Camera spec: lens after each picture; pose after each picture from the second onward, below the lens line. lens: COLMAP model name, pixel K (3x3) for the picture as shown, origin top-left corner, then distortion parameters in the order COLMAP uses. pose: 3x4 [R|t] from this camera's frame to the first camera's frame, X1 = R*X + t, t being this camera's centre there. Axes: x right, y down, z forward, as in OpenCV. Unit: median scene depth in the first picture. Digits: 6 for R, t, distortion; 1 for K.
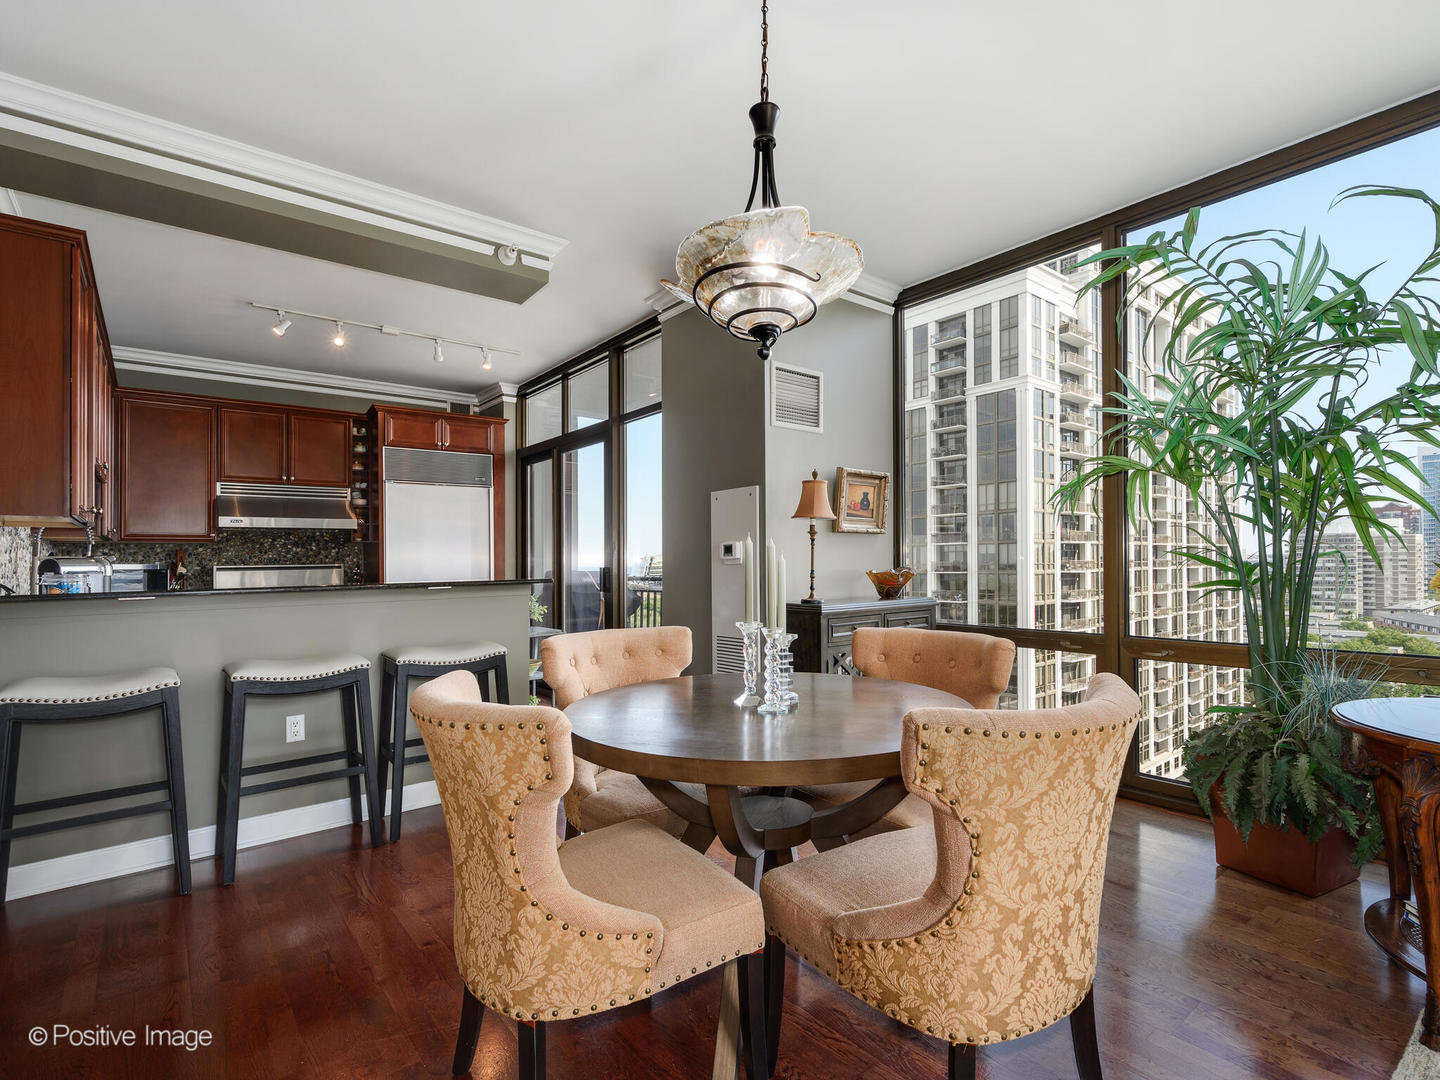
lens RADIAL K [[561.7, 0, 630.1], [0, 561.7, 556.5], [0, 0, 1]] dist [0.000326, -0.000201]
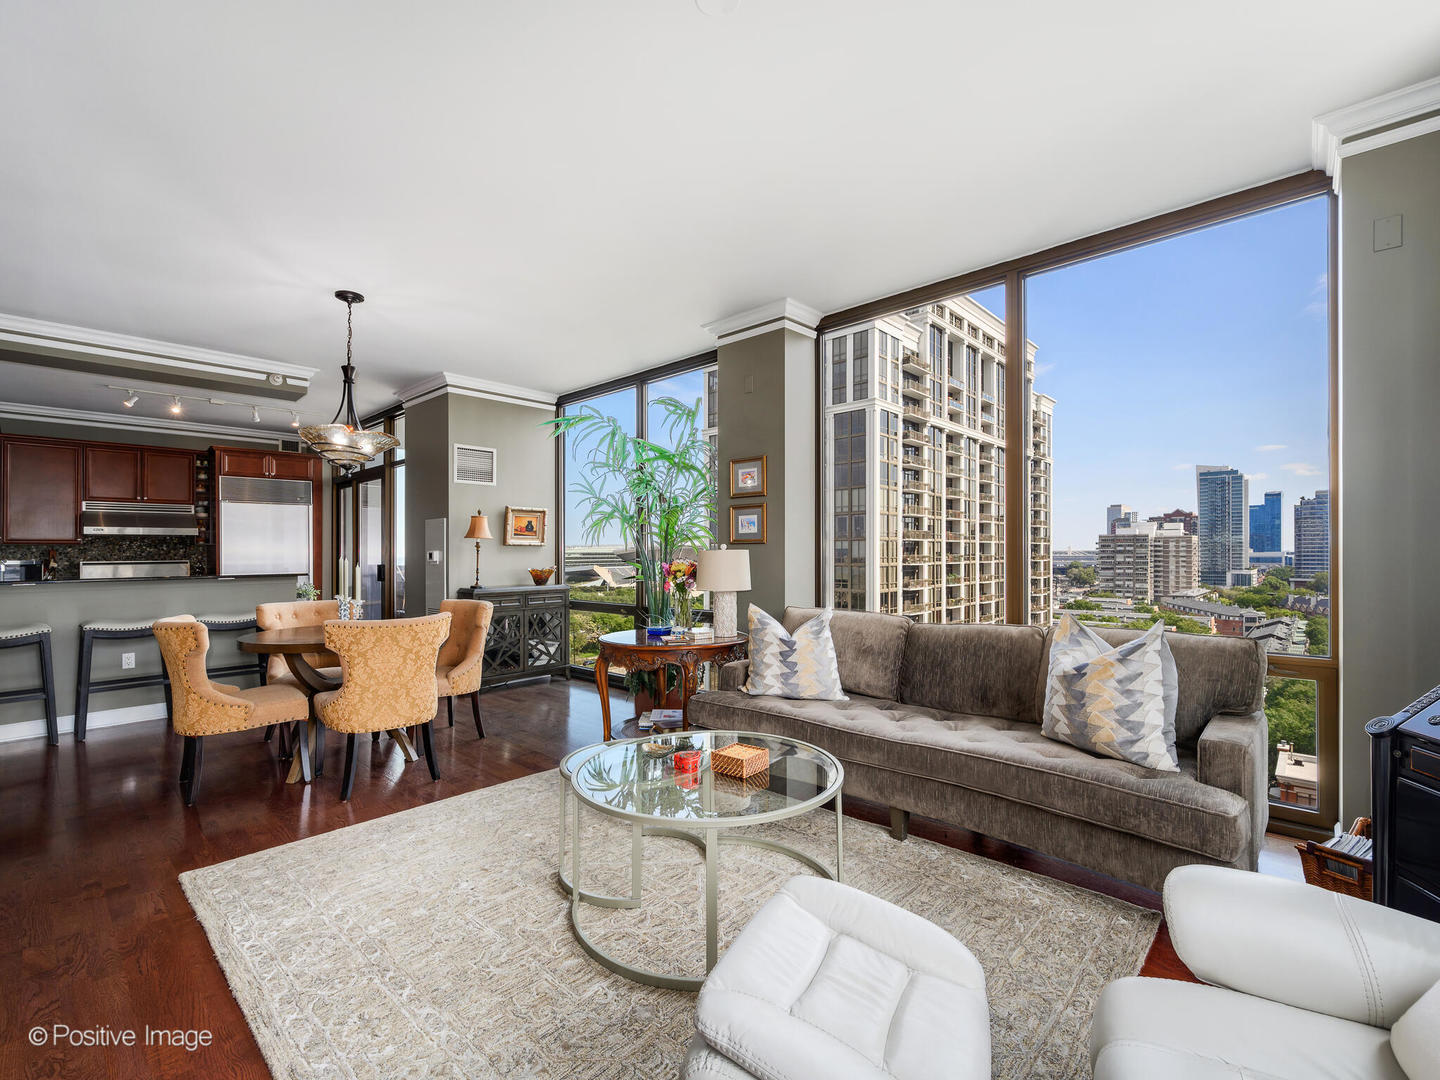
lens RADIAL K [[645.7, 0, 749.4], [0, 645.7, 545.9], [0, 0, 1]] dist [-0.001530, -0.000858]
pose [[0.989085, 0.009465, 0.147042, 0.580104], [-0.010747, 0.999911, 0.007930, -0.046814], [-0.146954, -0.009424, 0.989098, -0.716845]]
